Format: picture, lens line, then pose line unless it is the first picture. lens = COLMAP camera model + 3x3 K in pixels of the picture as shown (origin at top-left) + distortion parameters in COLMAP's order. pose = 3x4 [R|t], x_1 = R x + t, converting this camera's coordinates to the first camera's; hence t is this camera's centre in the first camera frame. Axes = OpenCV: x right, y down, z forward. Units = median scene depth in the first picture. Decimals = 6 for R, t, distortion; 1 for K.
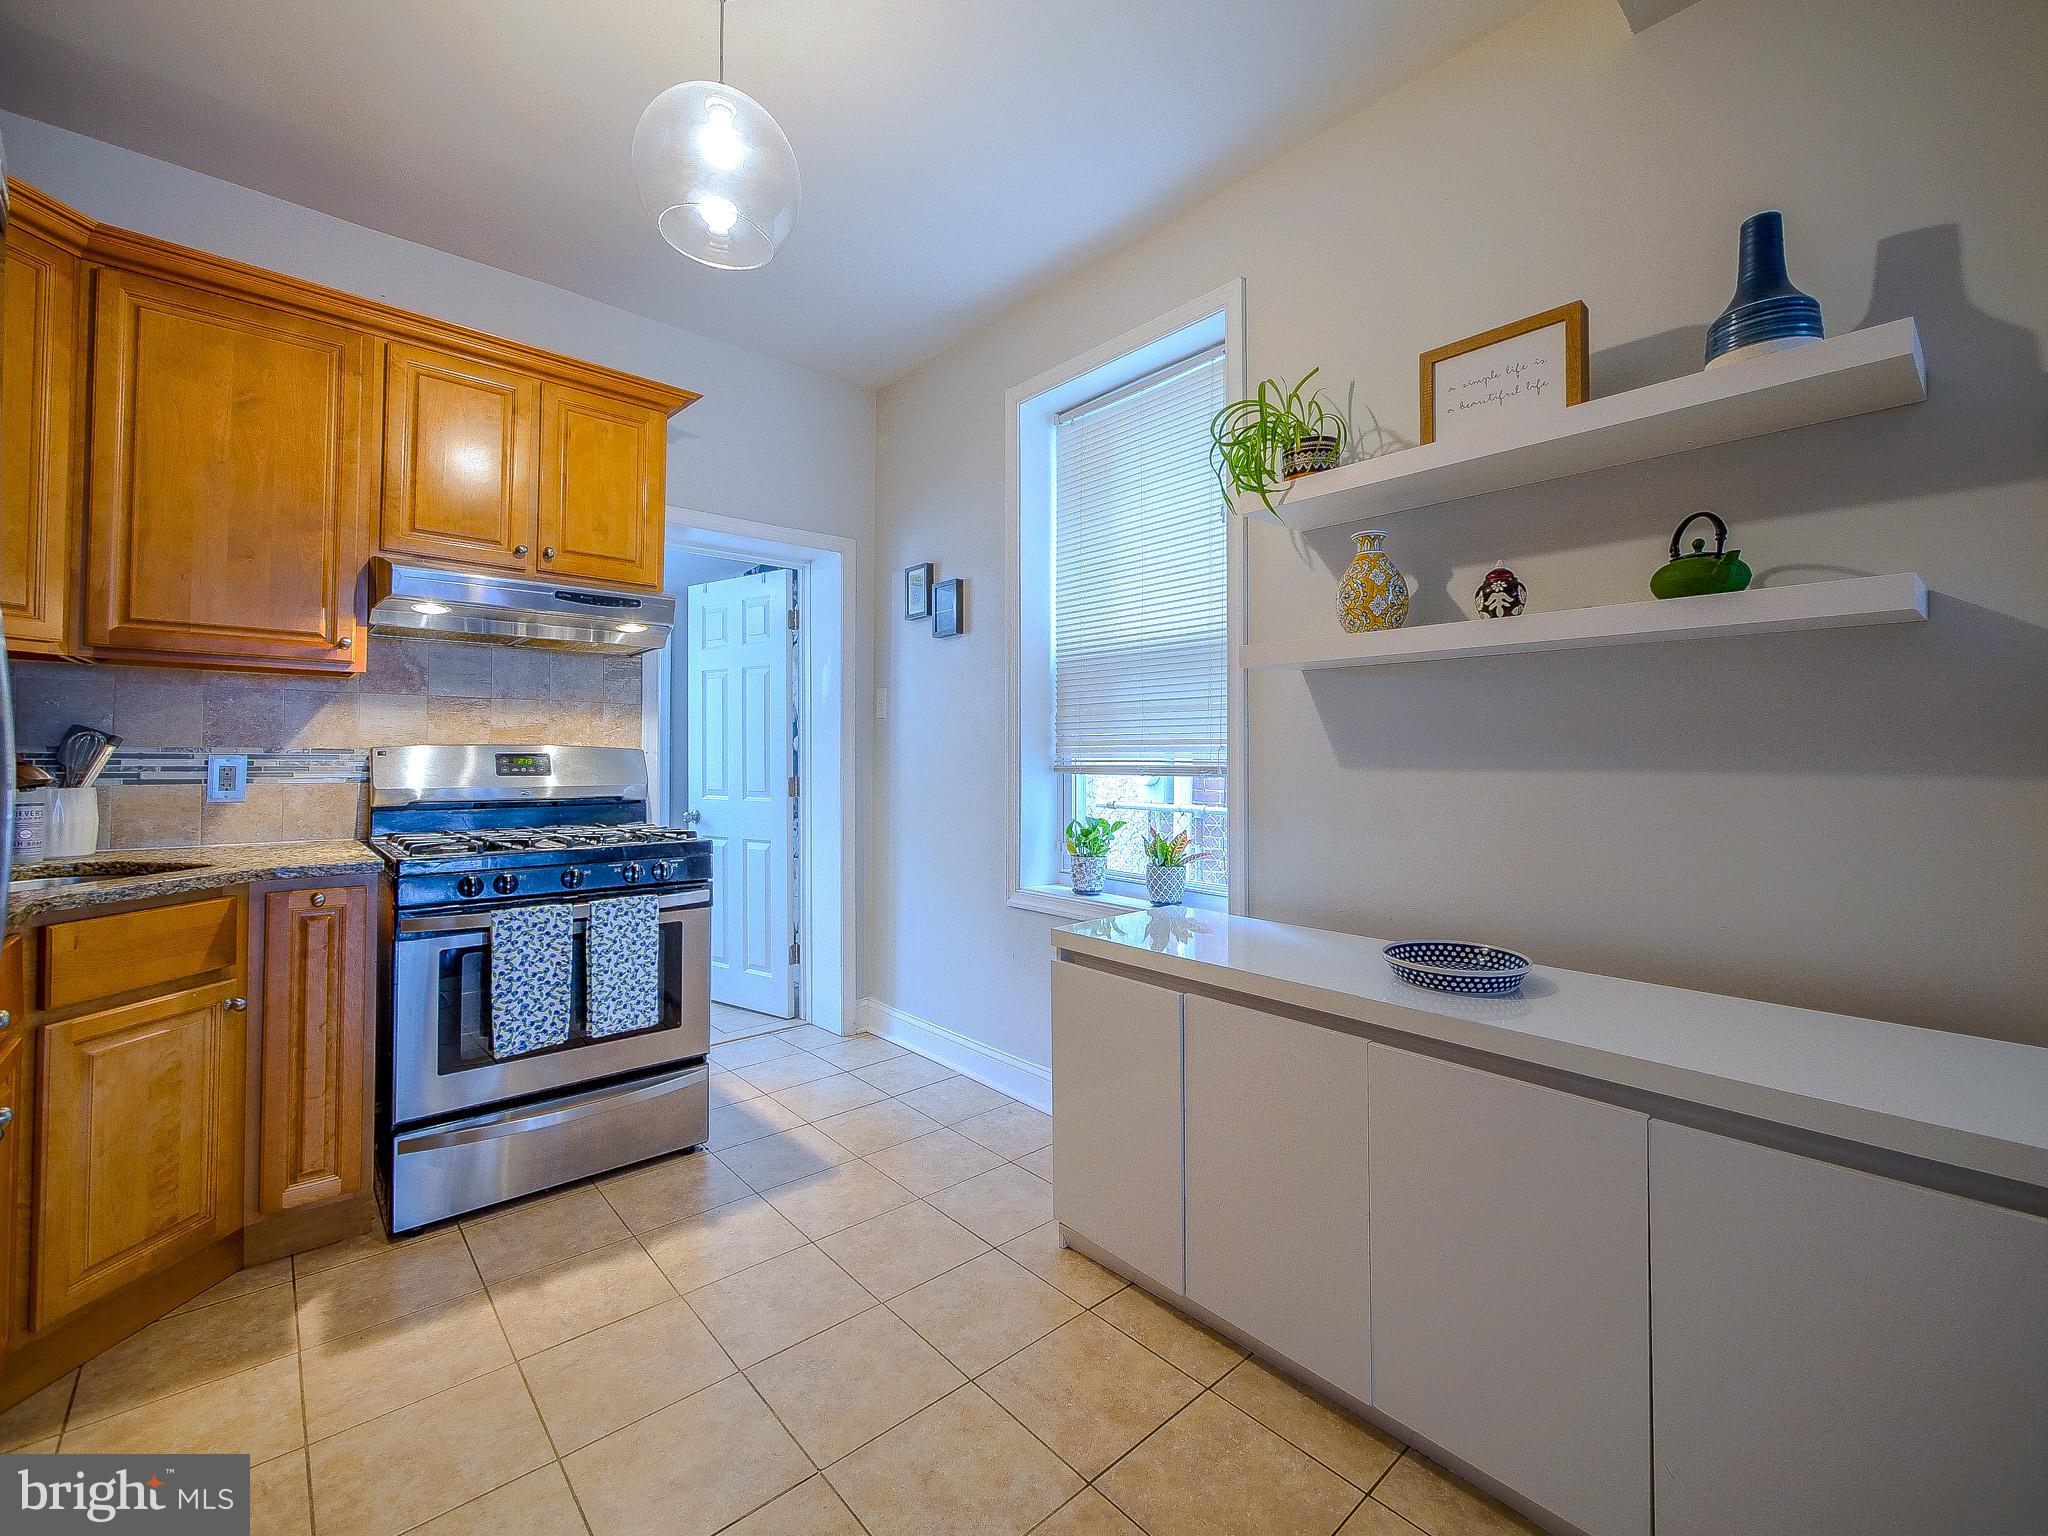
lens RADIAL K [[866.5, 0, 1038.7], [0, 866.5, 742.6], [0, 0, 1]] dist [-0.009652, 0.000503]
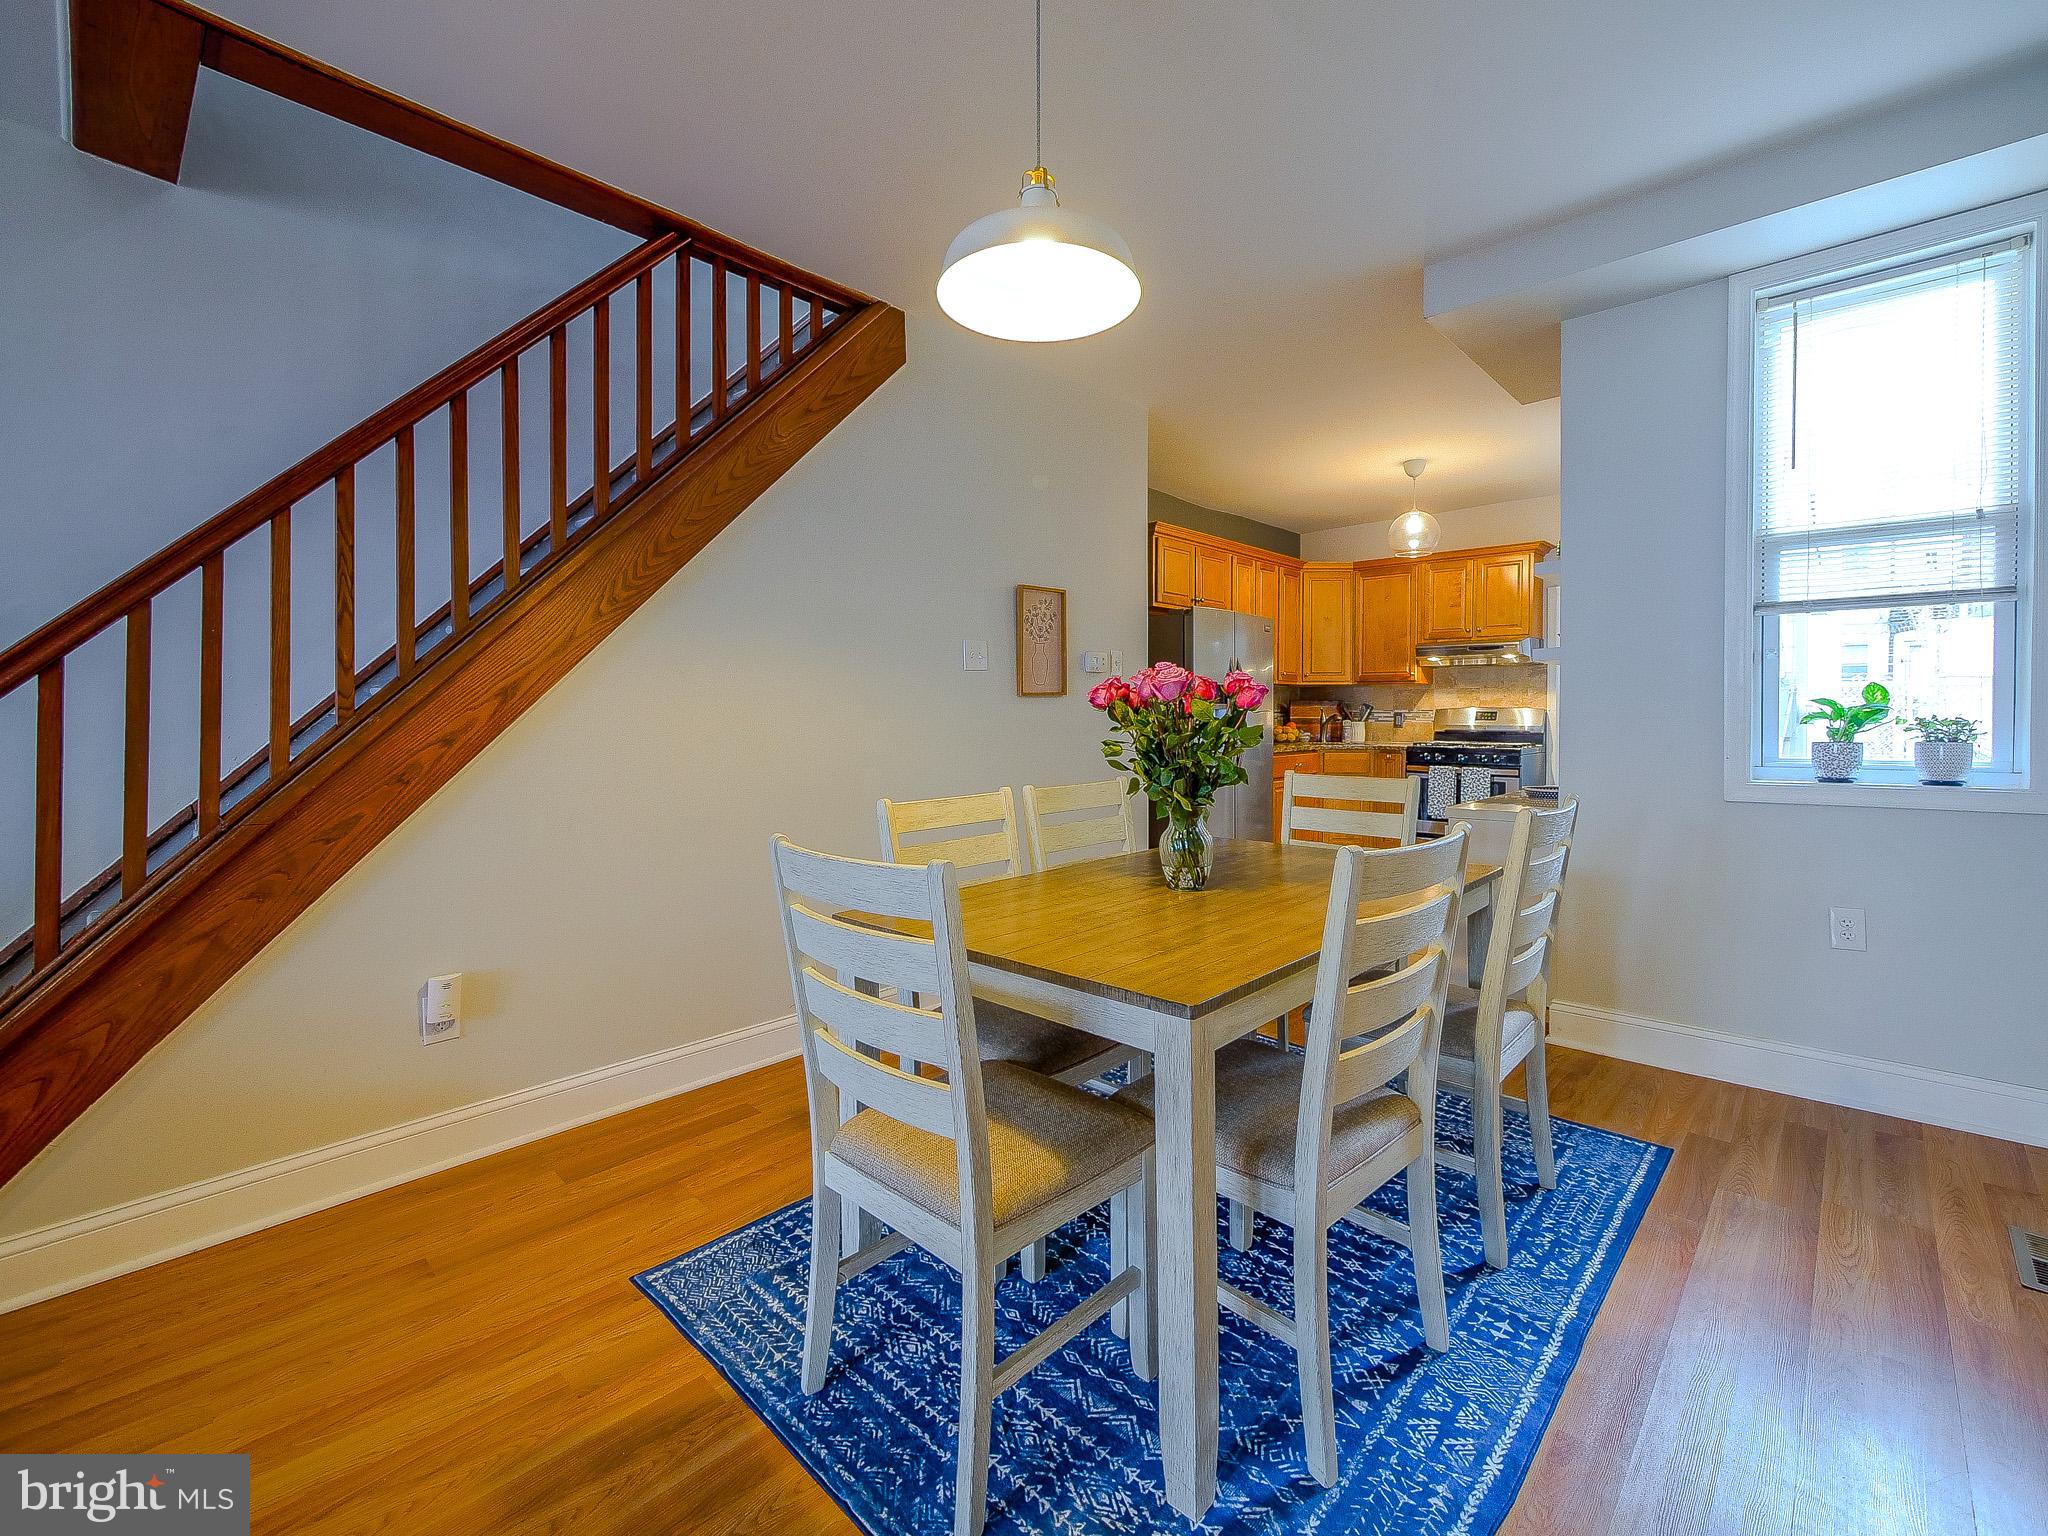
lens RADIAL K [[866.5, 0, 1038.7], [0, 866.5, 742.6], [0, 0, 1]] dist [-0.009652, 0.000503]
pose [[0.081854, 0.033805, -0.996071, 2.037211], [0.015454, 0.999261, 0.035183, -0.005359], [0.996525, -0.018273, 0.081271, -0.514125]]
